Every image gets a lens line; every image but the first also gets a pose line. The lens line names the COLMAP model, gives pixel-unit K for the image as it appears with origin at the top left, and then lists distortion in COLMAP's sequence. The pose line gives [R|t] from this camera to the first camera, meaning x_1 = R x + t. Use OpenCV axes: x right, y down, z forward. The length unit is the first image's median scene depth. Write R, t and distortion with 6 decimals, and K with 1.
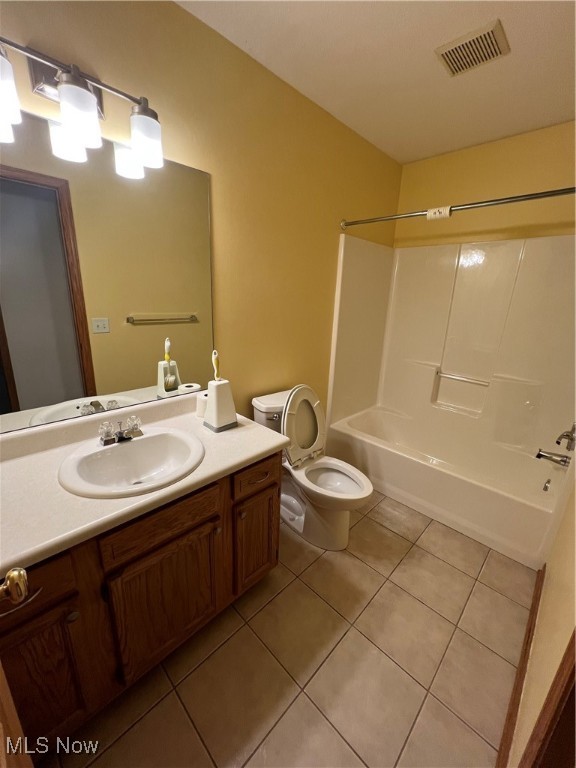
lens RADIAL K [[306.8, 0, 288.0], [0, 306.8, 384.0], [0, 0, 1]] dist [-0.000910, 0.000571]
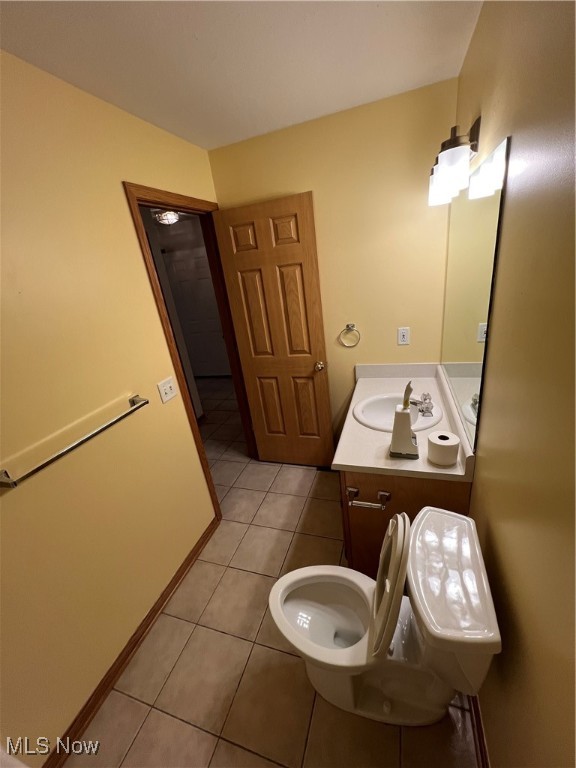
lens RADIAL K [[306.8, 0, 288.0], [0, 306.8, 384.0], [0, 0, 1]] dist [-0.000910, 0.000571]
pose [[-0.898221, 0.233443, -0.372430, 0.454515], [-0.028211, 0.814943, 0.578854, -0.639271], [0.438639, 0.530445, -0.725413, 1.496055]]
